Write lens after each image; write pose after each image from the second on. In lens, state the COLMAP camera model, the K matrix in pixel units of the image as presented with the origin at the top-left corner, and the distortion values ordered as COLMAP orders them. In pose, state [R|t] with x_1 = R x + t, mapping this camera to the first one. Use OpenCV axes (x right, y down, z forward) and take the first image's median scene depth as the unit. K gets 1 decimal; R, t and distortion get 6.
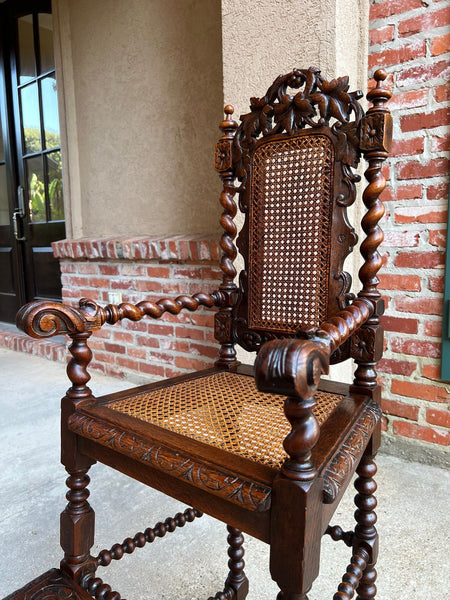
lens RADIAL K [[455.4, 0, 225.4], [0, 455.4, 302.6], [0, 0, 1]] dist [0.037044, -0.049484]
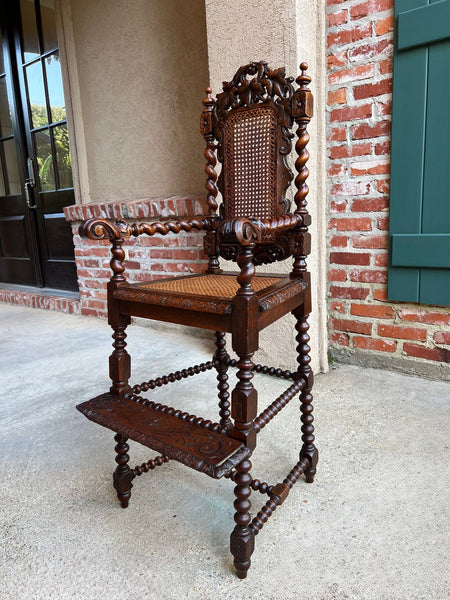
lens RADIAL K [[455.4, 0, 224.8], [0, 455.4, 304.0], [0, 0, 1]] dist [0.038909, -0.053070]
pose [[0.999574, -0.029150, -0.001403, 0.015443], [0.029181, 0.997615, 0.062557, 0.059240], [-0.000423, -0.062571, 0.998040, -0.177549]]
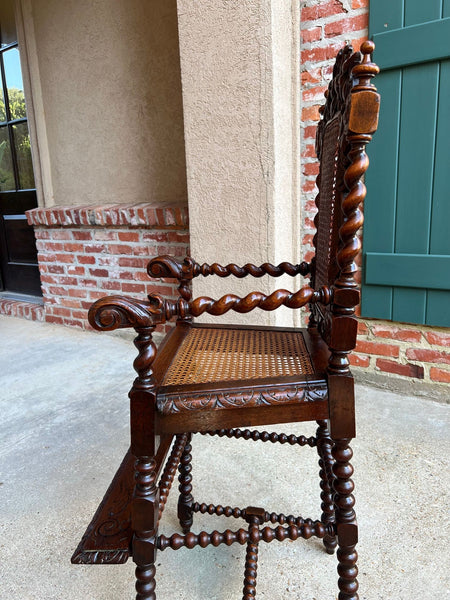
lens RADIAL K [[455.4, 0, 225.1], [0, 455.4, 297.2], [0, 0, 1]] dist [0.038909, -0.053070]
pose [[0.996155, -0.037989, 0.078946, -0.004867], [0.031779, 0.996409, 0.078483, 0.001432], [-0.081644, -0.075673, 0.993785, -0.159351]]
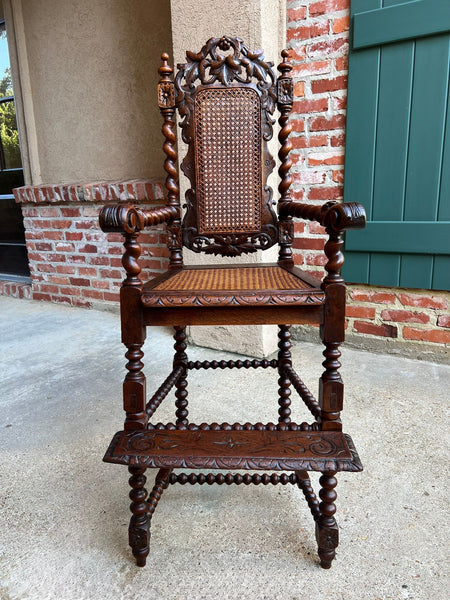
lens RADIAL K [[455.4, 0, 222.1], [0, 455.4, 306.6], [0, 0, 1]] dist [0.038909, -0.053070]
pose [[0.991563, -0.039102, 0.123591, -0.038336], [0.026377, 0.994335, 0.102968, 0.062188], [-0.126917, -0.098840, 0.986977, -0.217216]]
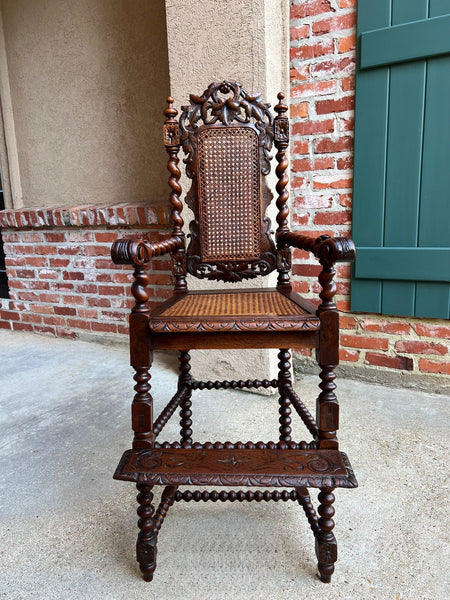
lens RADIAL K [[455.4, 0, 224.3], [0, 455.4, 302.6], [0, 0, 1]] dist [0.037044, -0.049484]
pose [[0.983835, -0.048578, 0.172361, -0.069302], [0.038848, 0.997479, 0.059387, 0.036780], [-0.174811, -0.051731, 0.983242, -0.139545]]
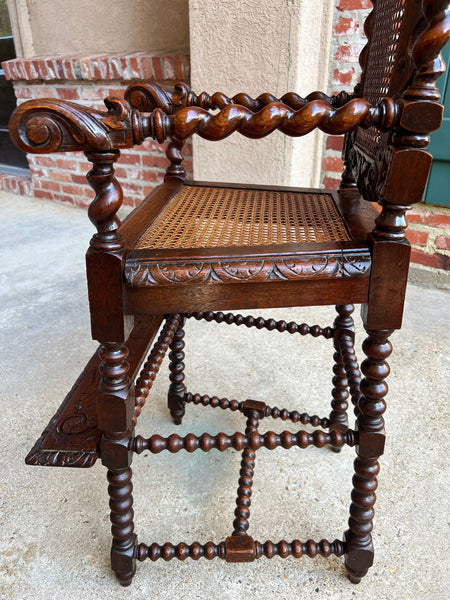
lens RADIAL K [[455.4, 0, 225.1], [0, 455.4, 302.7], [0, 0, 1]] dist [0.037044, -0.049484]
pose [[0.997959, -0.017008, 0.061546, 0.004507], [-0.003468, 0.948017, 0.318200, 0.041279], [-0.063759, -0.317764, 0.946024, -0.064904]]
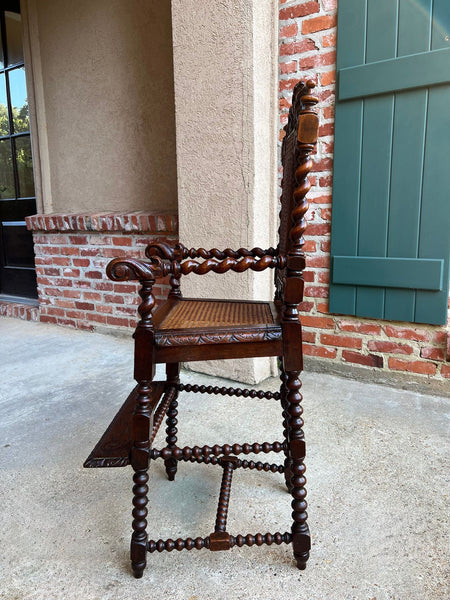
lens RADIAL K [[455.4, 0, 222.7], [0, 455.4, 297.0], [0, 0, 1]] dist [0.038909, -0.053070]
pose [[0.994275, -0.013843, 0.105947, -0.010914], [0.010051, 0.999292, 0.036246, 0.043020], [-0.106373, -0.034974, 0.993711, -0.268530]]
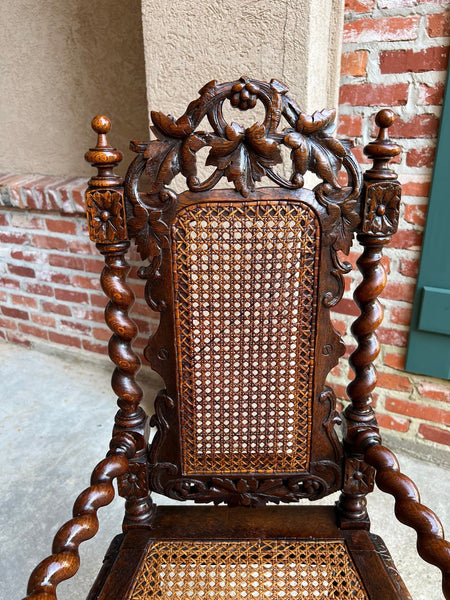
lens RADIAL K [[455.4, 0, 226.5], [0, 455.4, 299.9], [0, 0, 1]] dist [0.038909, -0.053070]
pose [[0.978769, -0.066859, 0.193756, -0.029944], [0.020680, 0.972692, 0.231176, -0.126637], [-0.203921, -0.222260, 0.953424, 0.160004]]
